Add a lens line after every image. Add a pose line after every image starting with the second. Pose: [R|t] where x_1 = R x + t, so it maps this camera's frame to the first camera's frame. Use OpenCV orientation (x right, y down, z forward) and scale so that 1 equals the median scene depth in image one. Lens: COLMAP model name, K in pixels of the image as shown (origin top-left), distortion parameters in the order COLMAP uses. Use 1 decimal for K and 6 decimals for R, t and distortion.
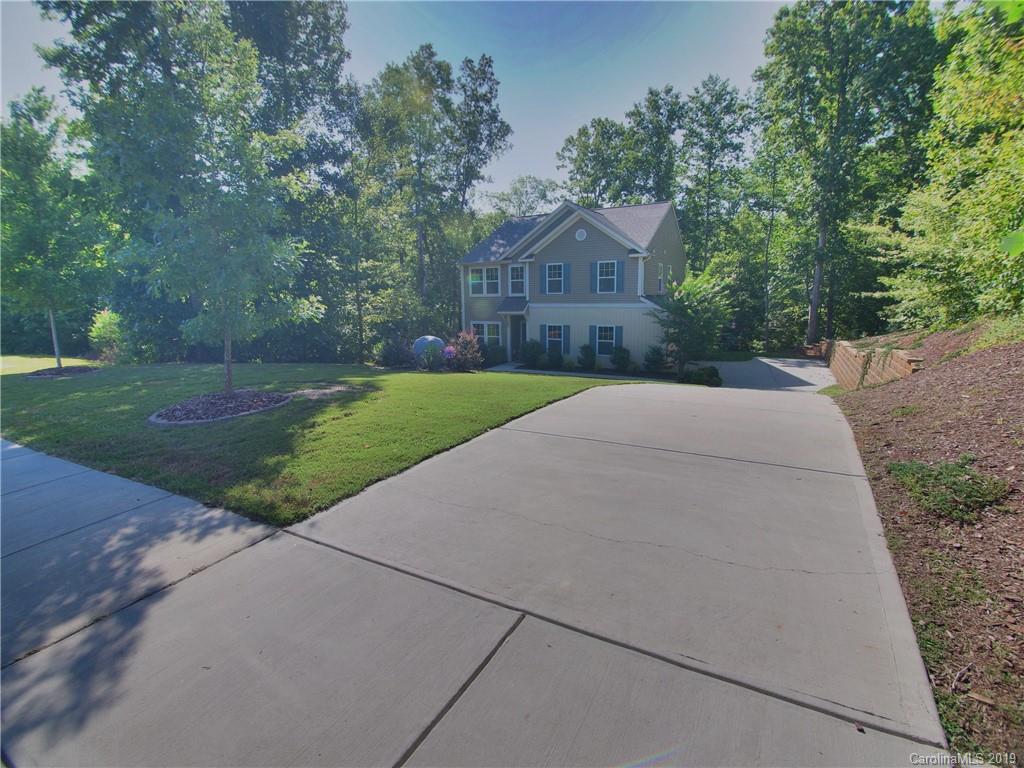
lens RADIAL K [[501.5, 0, 500.3], [0, 501.5, 383.7], [0, 0, 1]] dist [-0.024307, -0.000523]
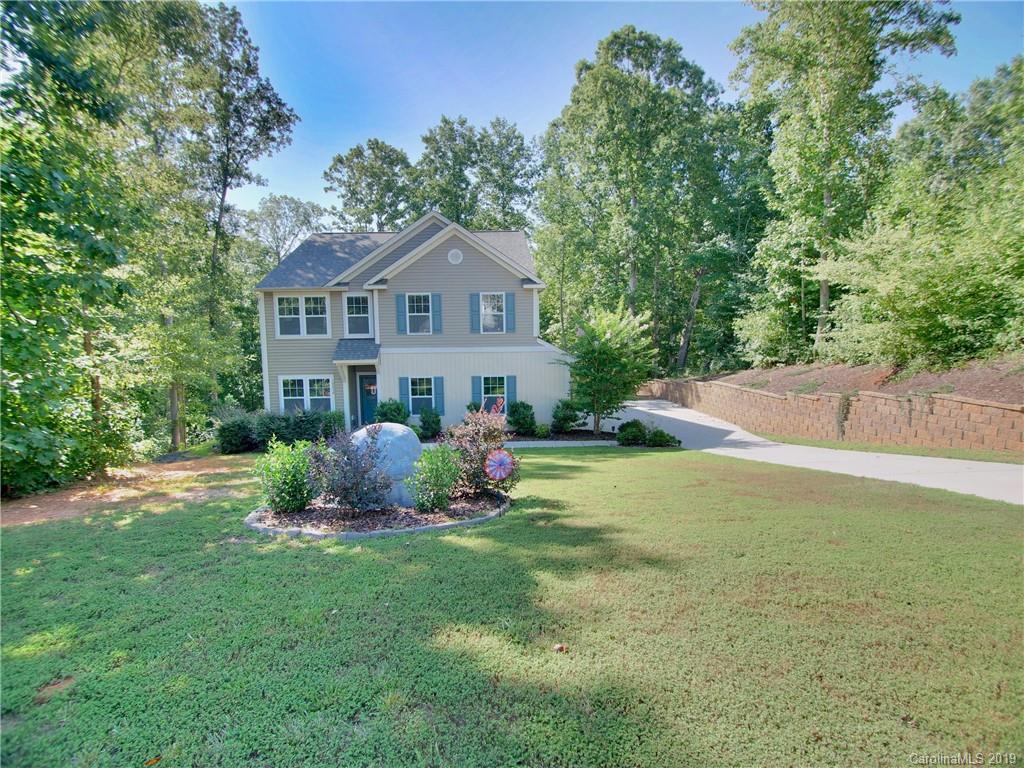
lens RADIAL K [[514.0, 0, 512.0], [0, 514.0, 384.0], [0, 0, 1]] dist [-0.000267, -0.000063]
pose [[0.846967, -0.038767, 0.530230, -0.165855], [0.092179, 0.992941, -0.074645, -0.038256], [-0.523593, 0.112098, 0.844562, 0.293006]]
